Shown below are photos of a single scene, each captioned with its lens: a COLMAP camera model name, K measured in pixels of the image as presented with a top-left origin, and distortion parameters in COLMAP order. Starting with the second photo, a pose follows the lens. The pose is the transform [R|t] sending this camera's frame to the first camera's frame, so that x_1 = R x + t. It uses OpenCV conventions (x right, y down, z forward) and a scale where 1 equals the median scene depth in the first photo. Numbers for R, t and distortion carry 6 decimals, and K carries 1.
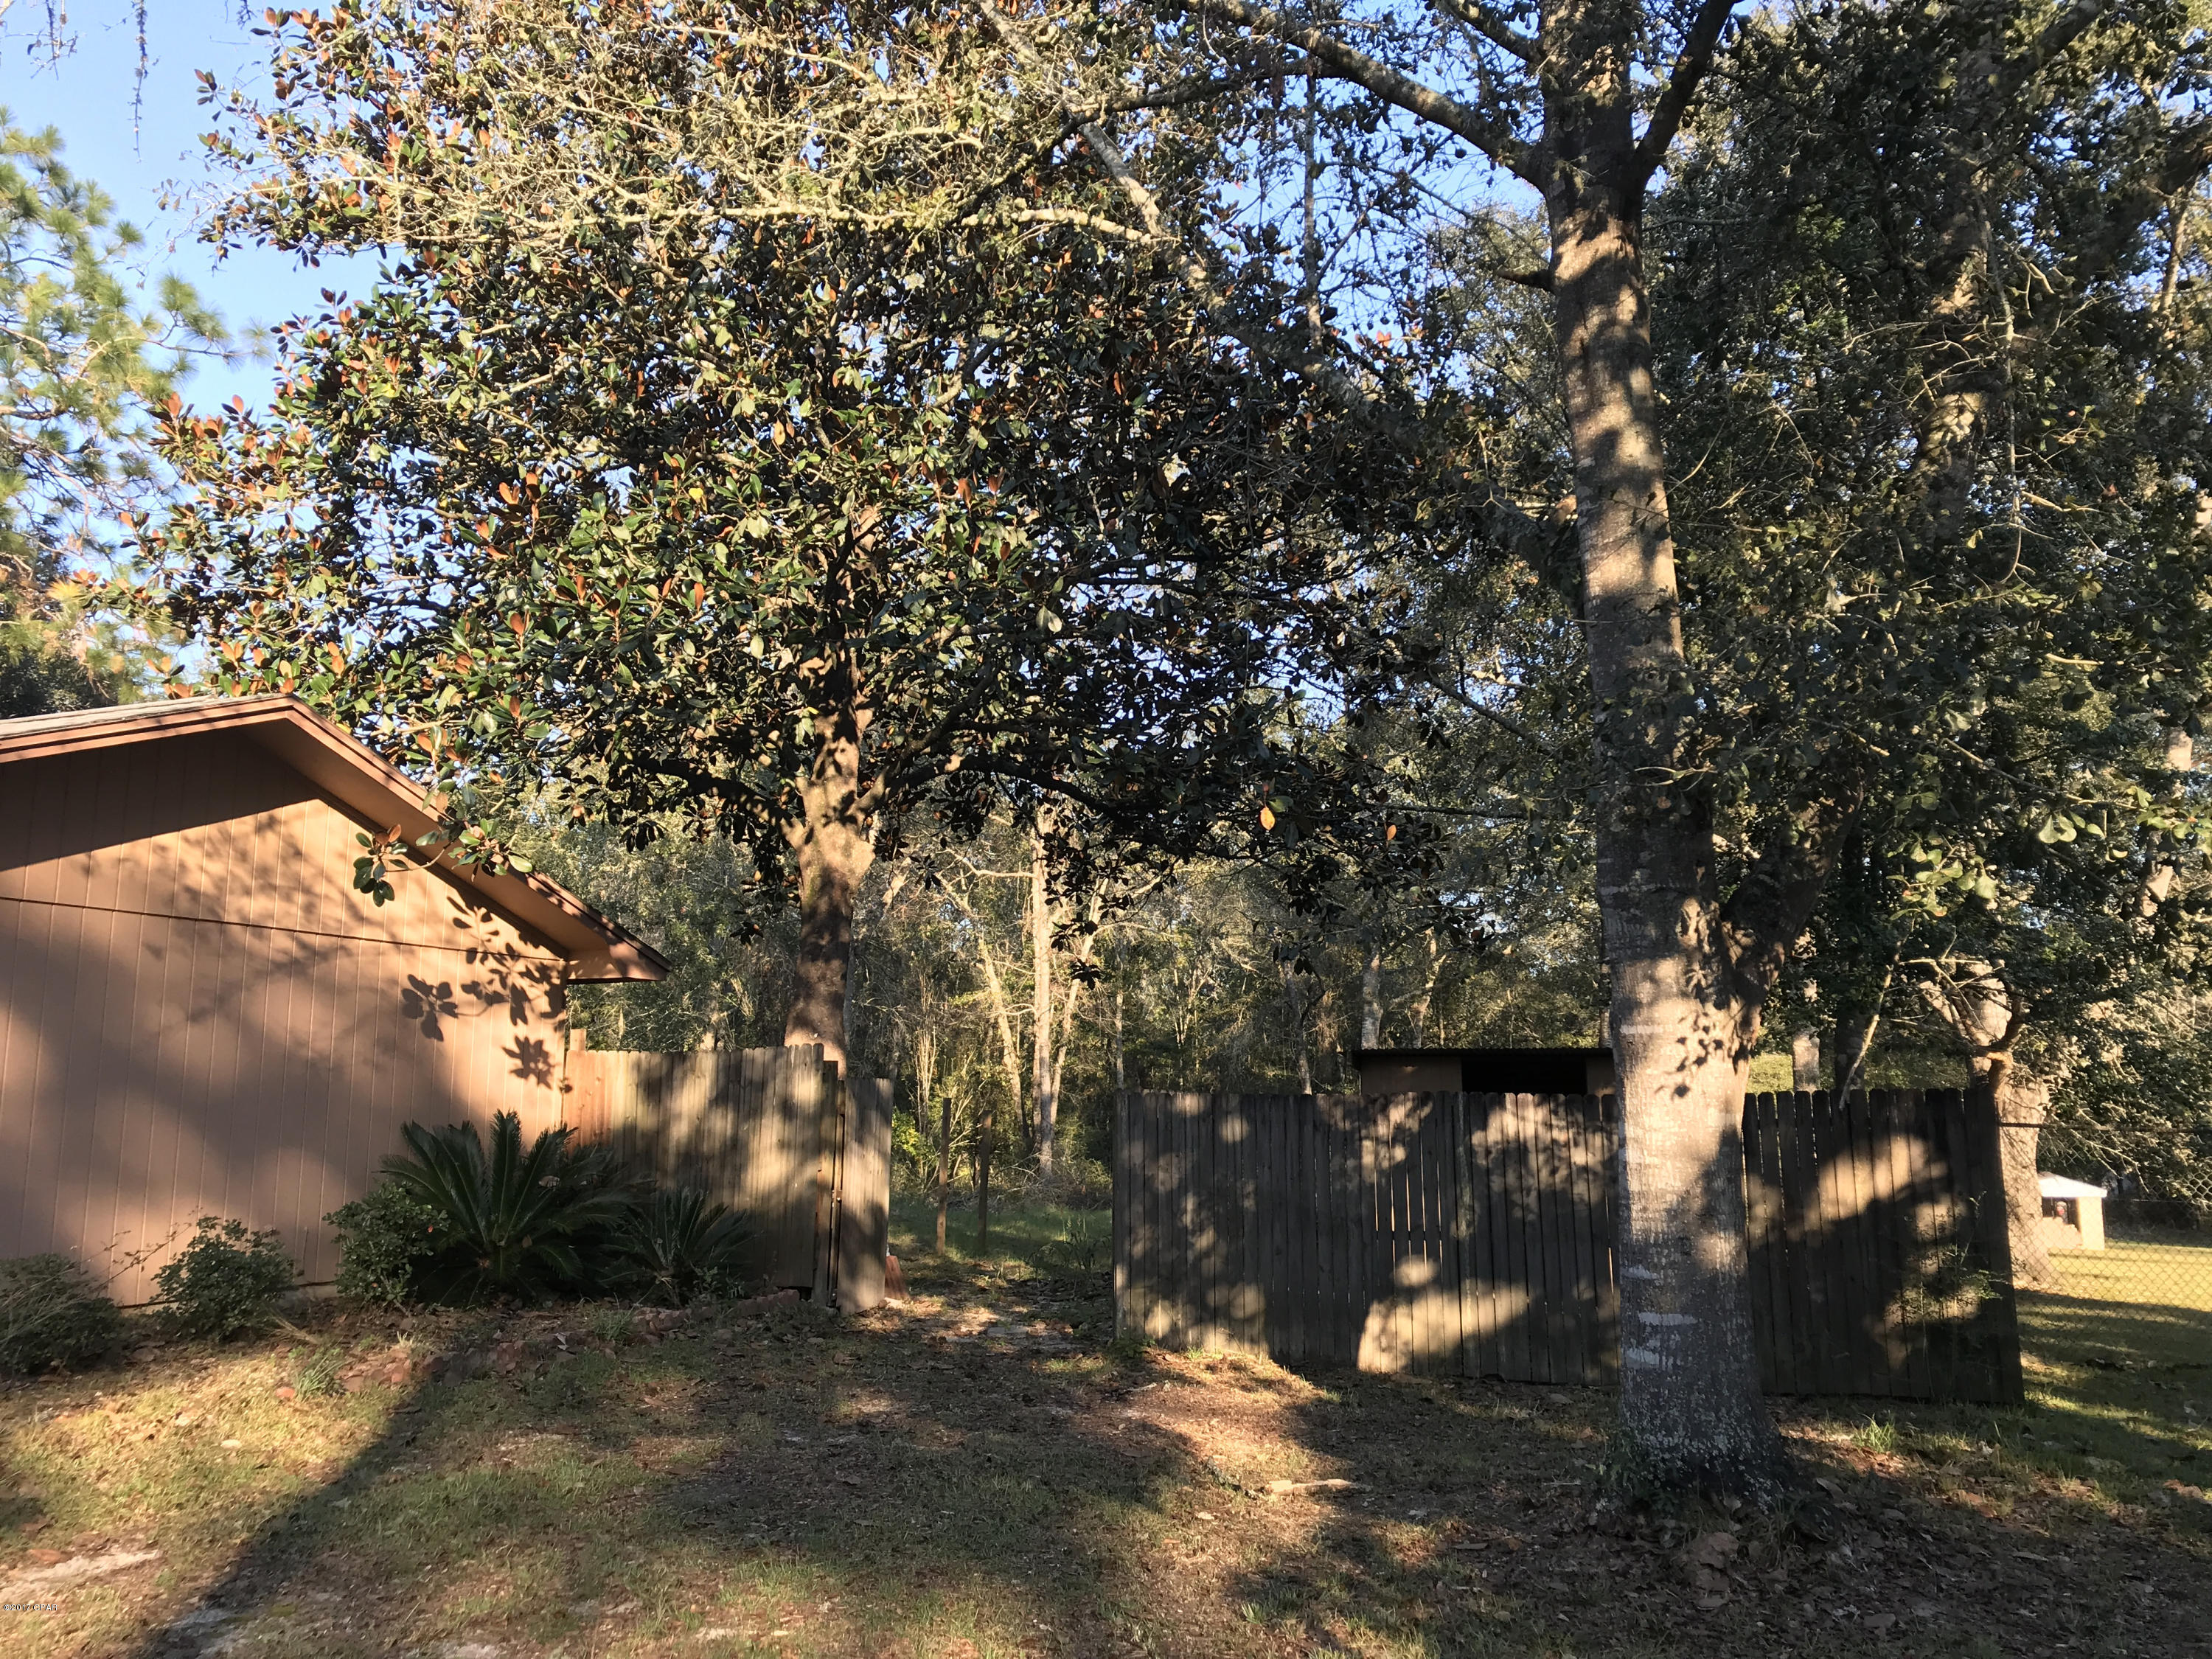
lens RADIAL K [[1832.9, 0, 1107.9], [0, 1832.9, 805.1], [0, 0, 1]] dist [0.056298, -0.018504]
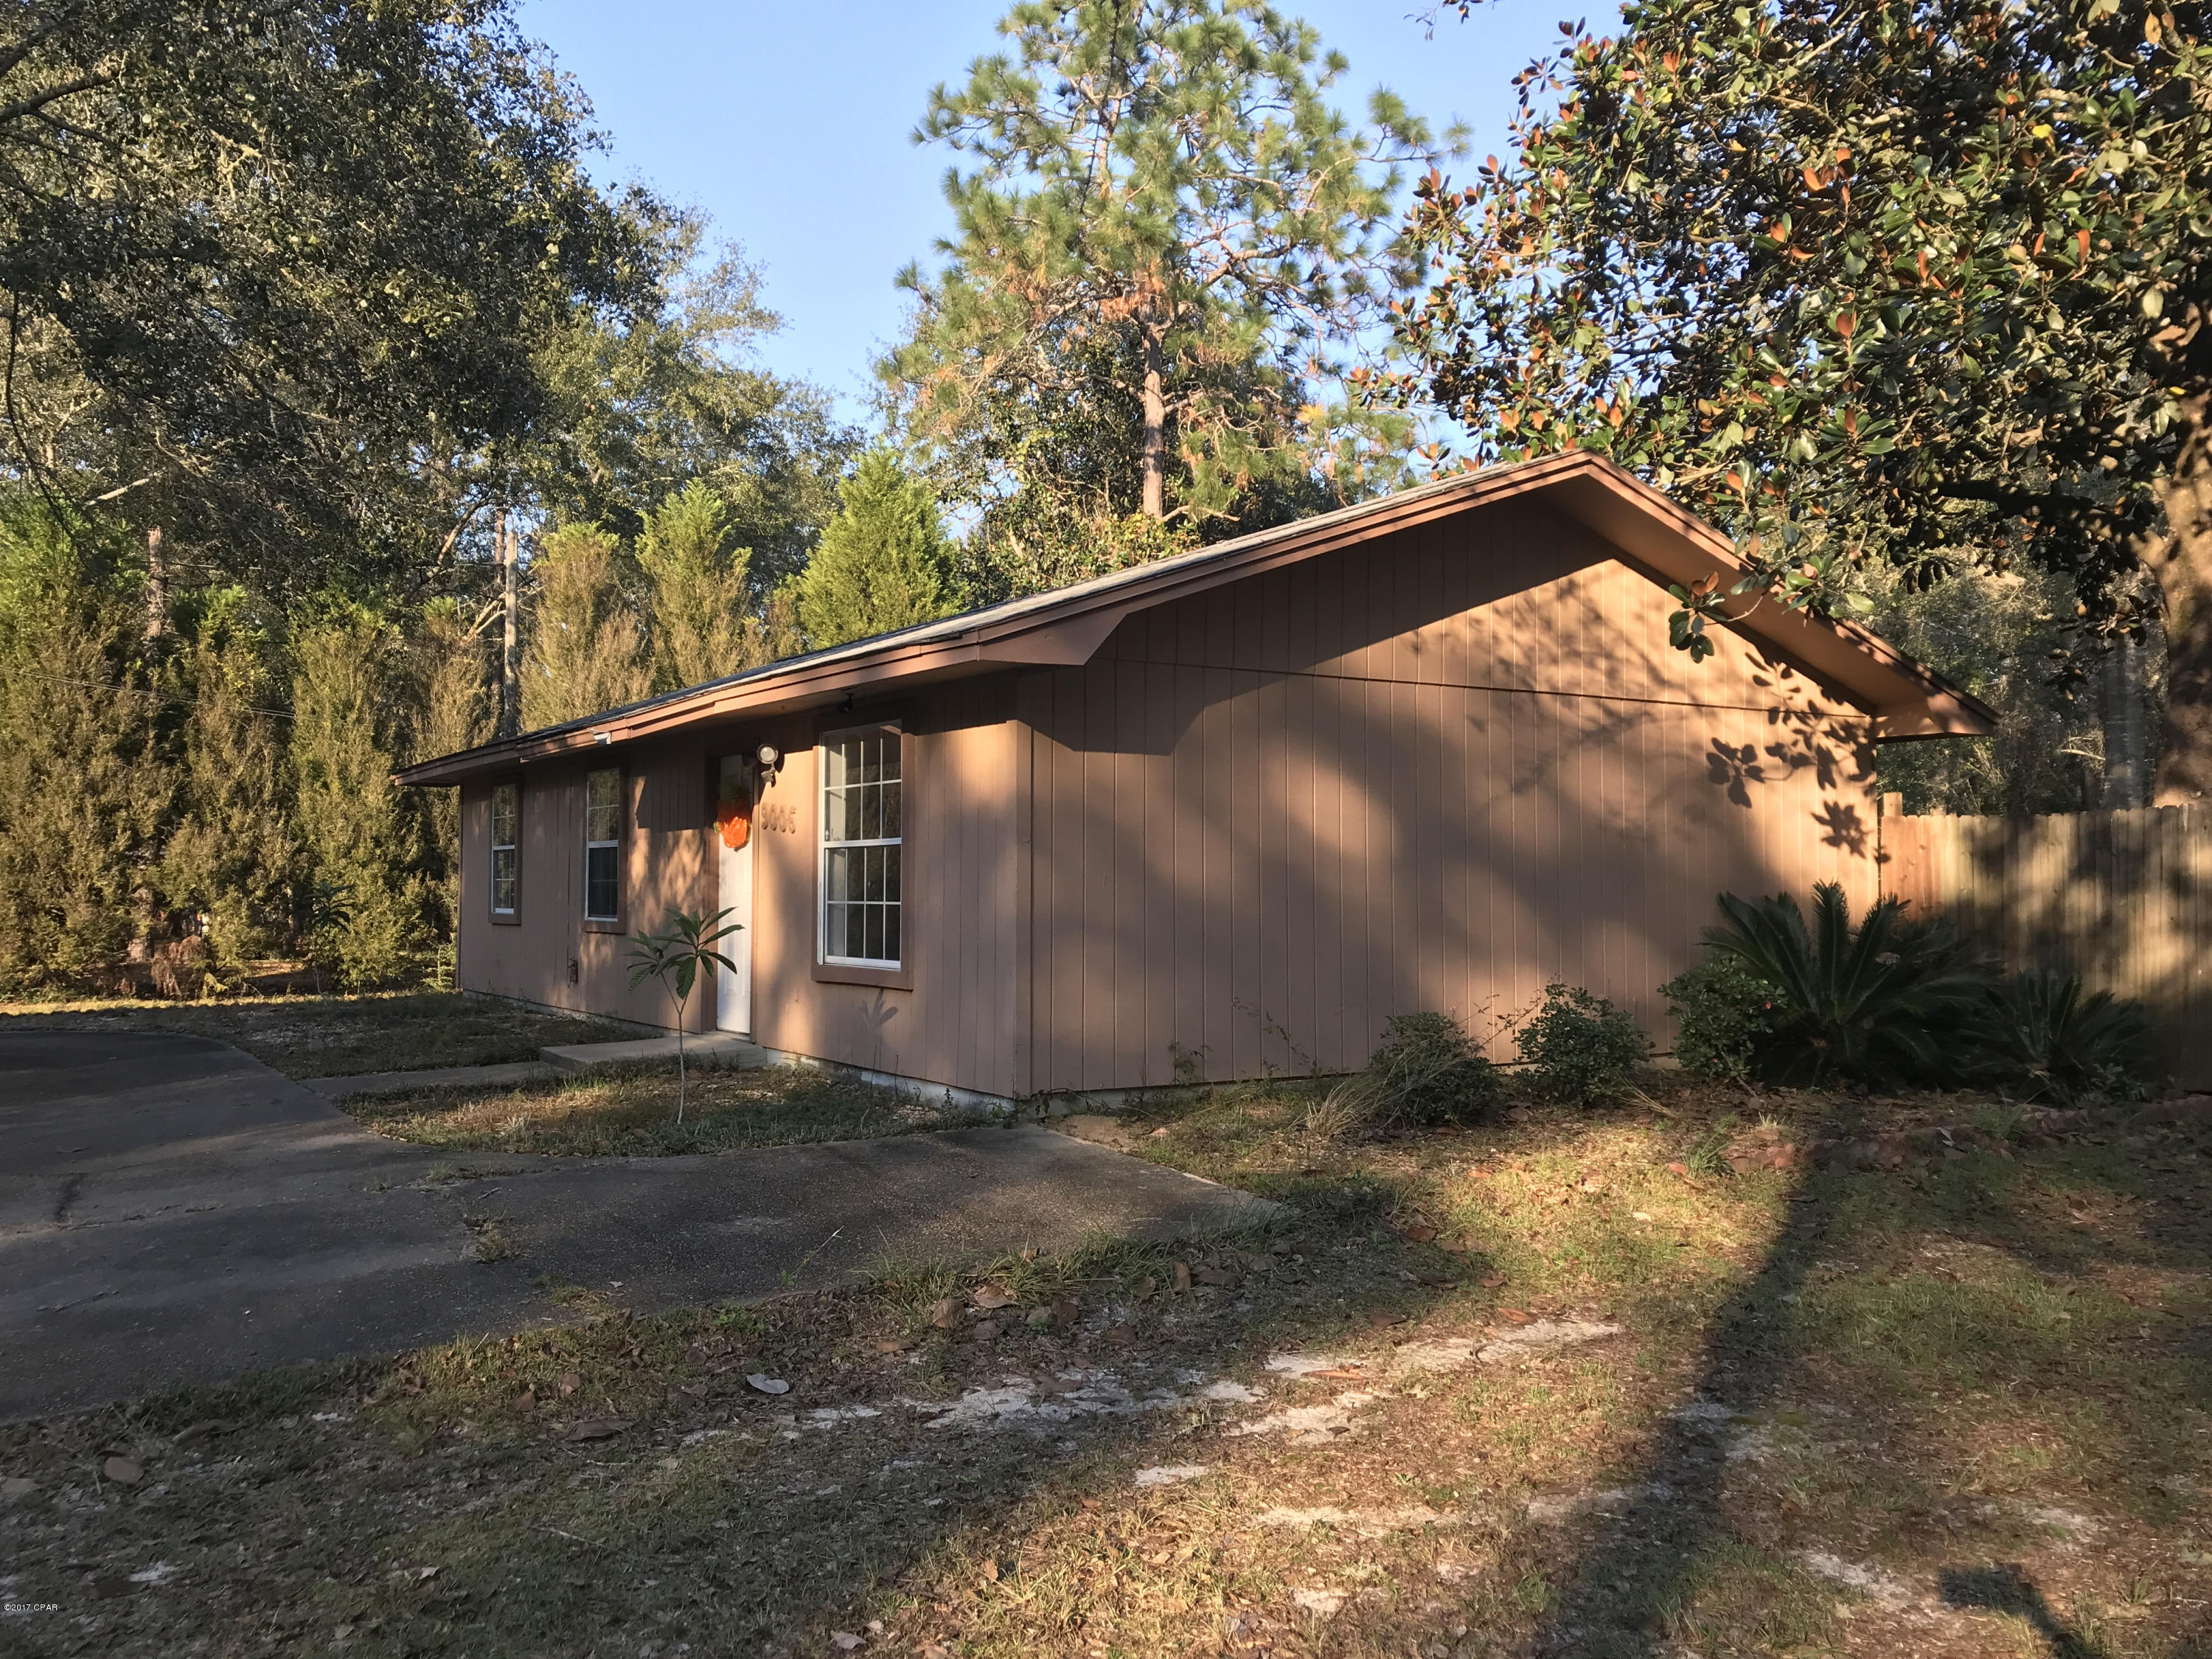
lens RADIAL K [[1823.8, 0, 1106.0], [0, 1823.8, 829.5], [0, 0, 1]] dist [0.010706, -0.003296]
pose [[0.816245, -0.017540, -0.577440, -0.091374], [0.094695, 0.990082, 0.103784, 0.011613], [0.569892, -0.139394, 0.809810, 0.063714]]
